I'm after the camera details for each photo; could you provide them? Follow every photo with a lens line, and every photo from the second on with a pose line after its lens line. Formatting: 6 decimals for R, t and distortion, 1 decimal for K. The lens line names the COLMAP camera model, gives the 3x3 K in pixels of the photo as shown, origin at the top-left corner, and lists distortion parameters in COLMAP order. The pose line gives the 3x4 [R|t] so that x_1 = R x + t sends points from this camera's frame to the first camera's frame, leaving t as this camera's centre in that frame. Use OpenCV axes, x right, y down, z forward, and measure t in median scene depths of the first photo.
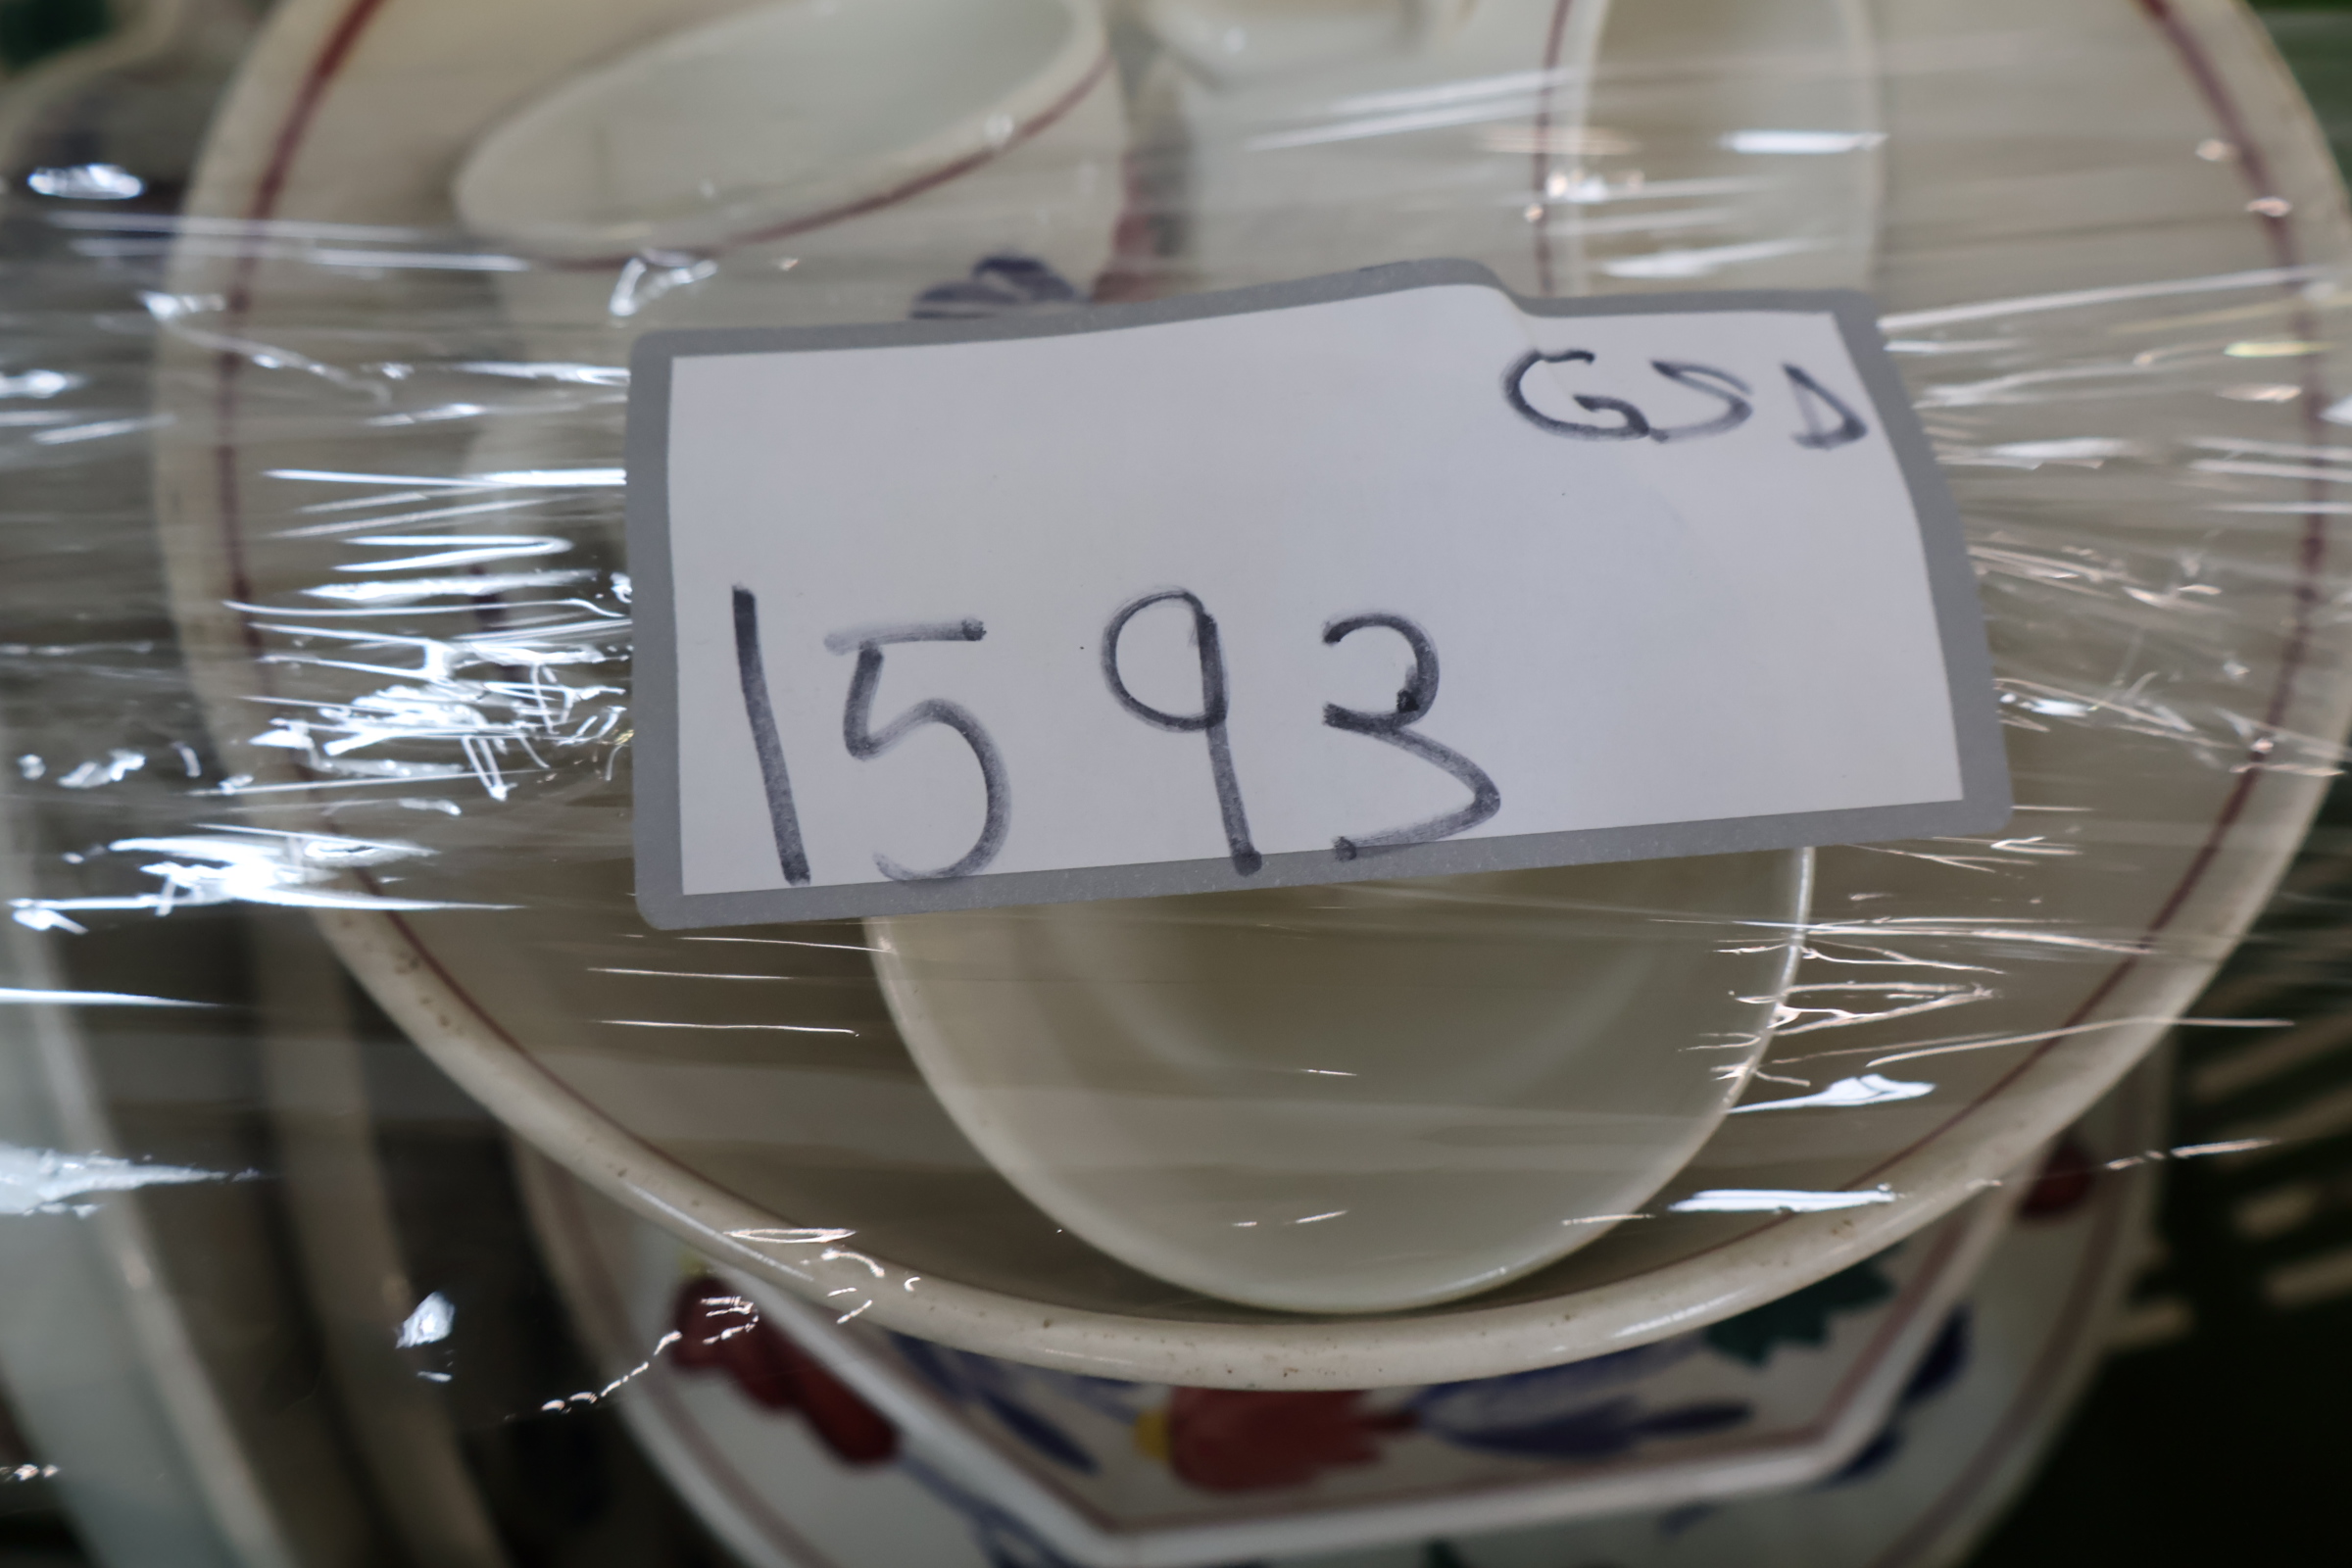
lens RADIAL K [[1960.7, 0, 1173.9], [0, 1960.7, 781.6], [0, 0, 1]] dist [-0.000465, 0.000407]
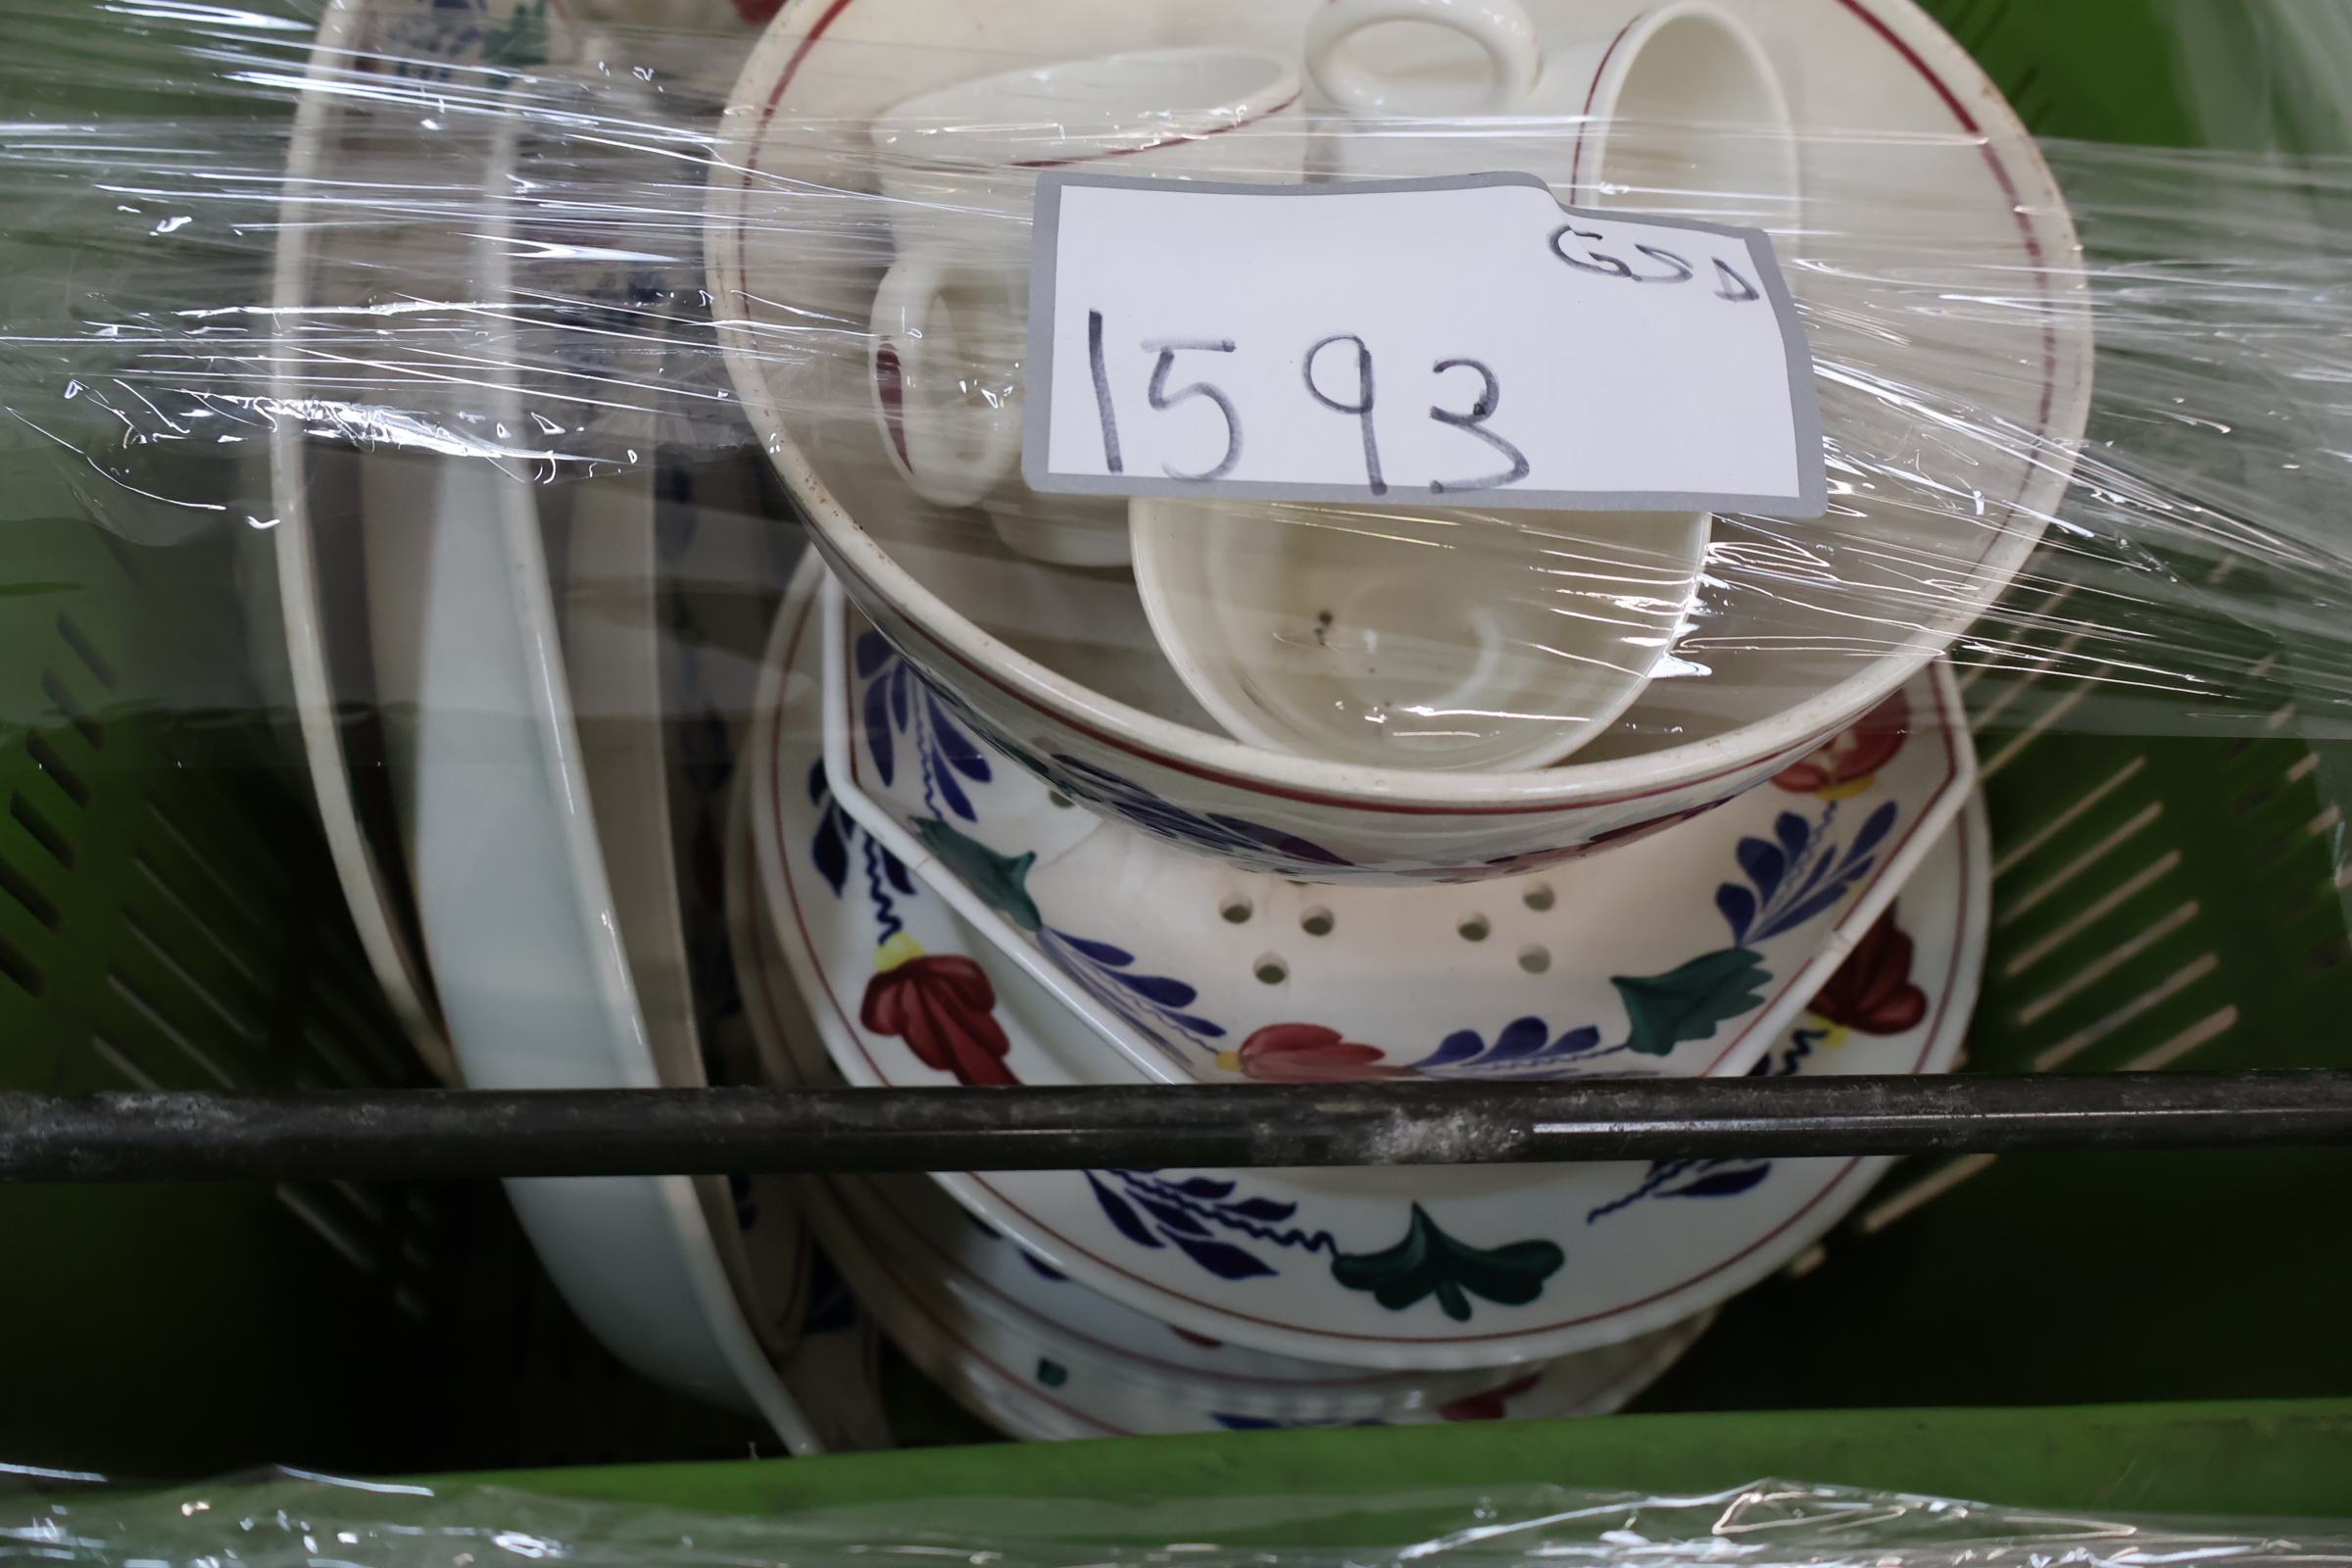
lens RADIAL K [[1960.7, 0, 1179.1], [0, 1960.7, 784.3], [0, 0, 1]] dist [-0.000465, 0.000407]
pose [[0.995140, 0.098299, 0.005766, -0.118393], [-0.096783, 0.987221, -0.126600, 0.521268], [-0.018137, 0.125427, 0.991937, -0.644897]]
